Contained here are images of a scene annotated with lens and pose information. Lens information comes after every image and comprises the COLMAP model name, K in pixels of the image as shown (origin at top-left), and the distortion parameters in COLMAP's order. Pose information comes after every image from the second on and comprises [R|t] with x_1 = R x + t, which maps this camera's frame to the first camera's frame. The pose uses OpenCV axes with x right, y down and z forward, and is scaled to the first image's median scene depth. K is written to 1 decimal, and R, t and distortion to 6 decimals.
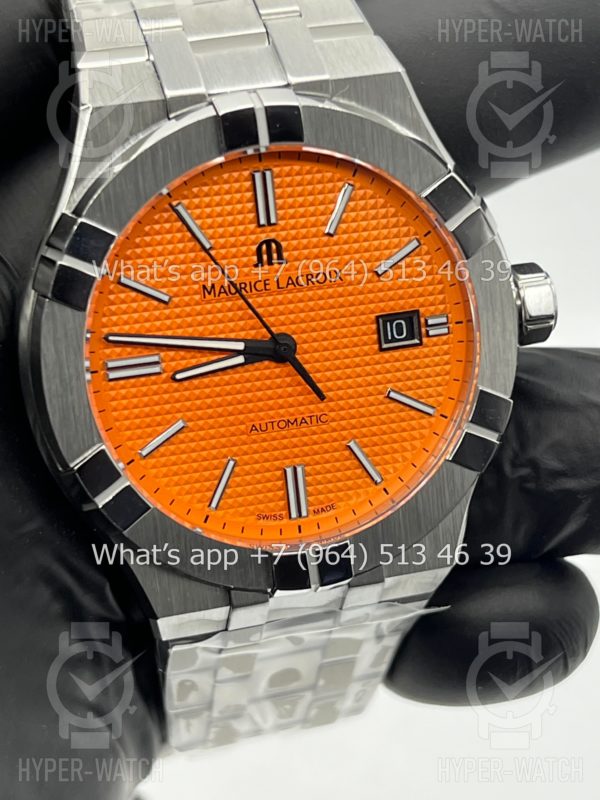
lens RADIAL K [[1869.3, 0, 300.0], [0, 1869.3, 400.0], [0, 0, 1]] dist [0.279850, -0.472779]
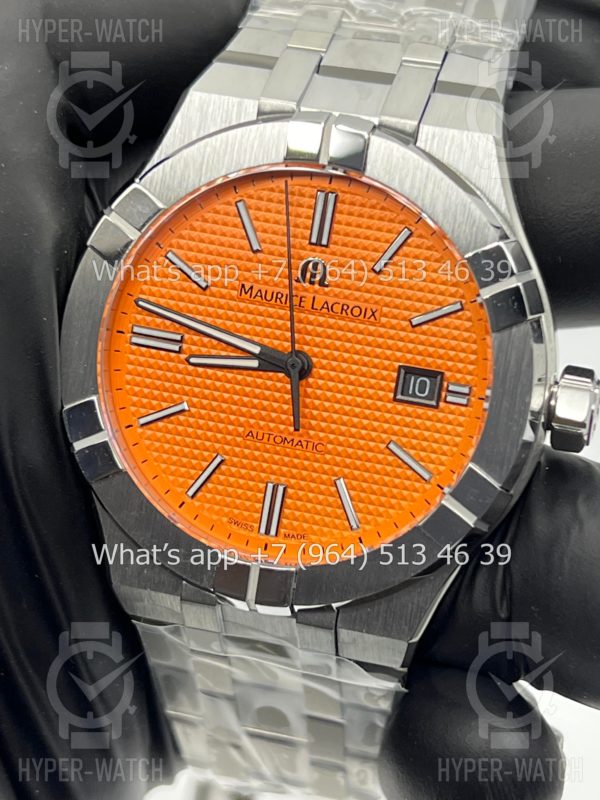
lens RADIAL K [[1869.3, 0, 300.0], [0, 1869.3, 400.0], [0, 0, 1]] dist [0.279850, -0.472779]
pose [[0.868212, 0.282708, -0.407780, 0.406455], [-0.327416, 0.943915, -0.042704, 0.032210], [0.372837, 0.170590, 0.912081, 0.083444]]
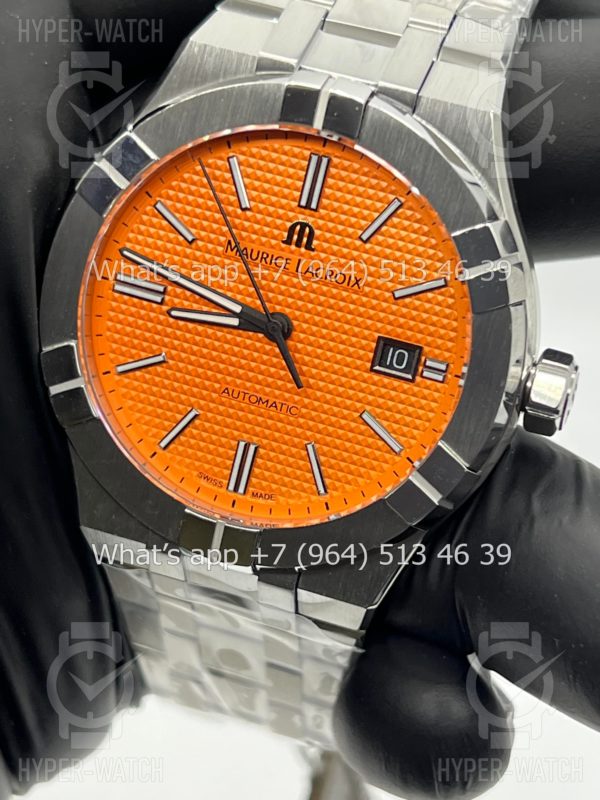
lens RADIAL K [[1869.3, 0, 300.0], [0, 1869.3, 400.0], [0, 0, 1]] dist [0.279850, -0.472779]
pose [[0.835986, 0.380746, -0.395171, 0.411479], [-0.398425, 0.916328, 0.040008, -0.037018], [0.377339, 0.124000, 0.917736, 0.085038]]
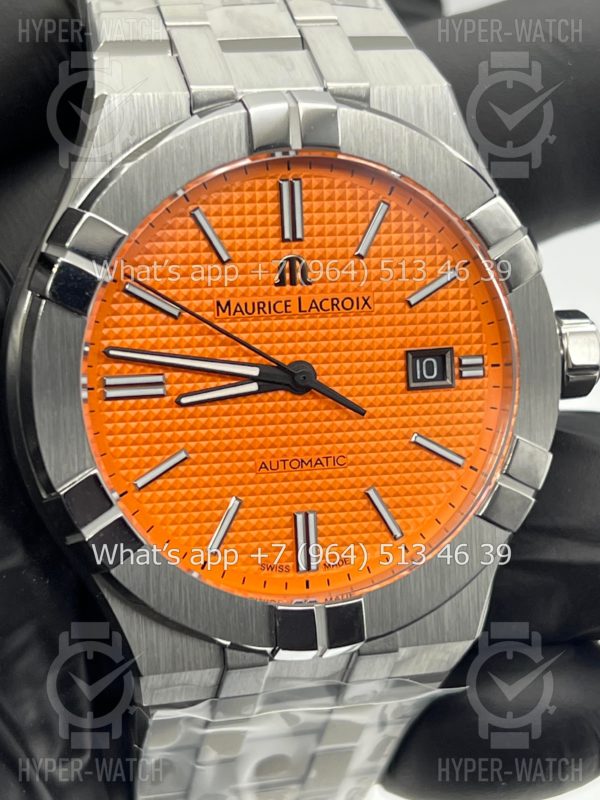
lens RADIAL K [[1869.3, 0, 300.0], [0, 1869.3, 400.0], [0, 0, 1]] dist [0.279850, -0.472779]
pose [[0.997954, 0.058173, 0.026544, -0.032769], [-0.055303, 0.993611, -0.098381, 0.070678], [-0.032097, 0.096712, 0.994795, 0.108723]]
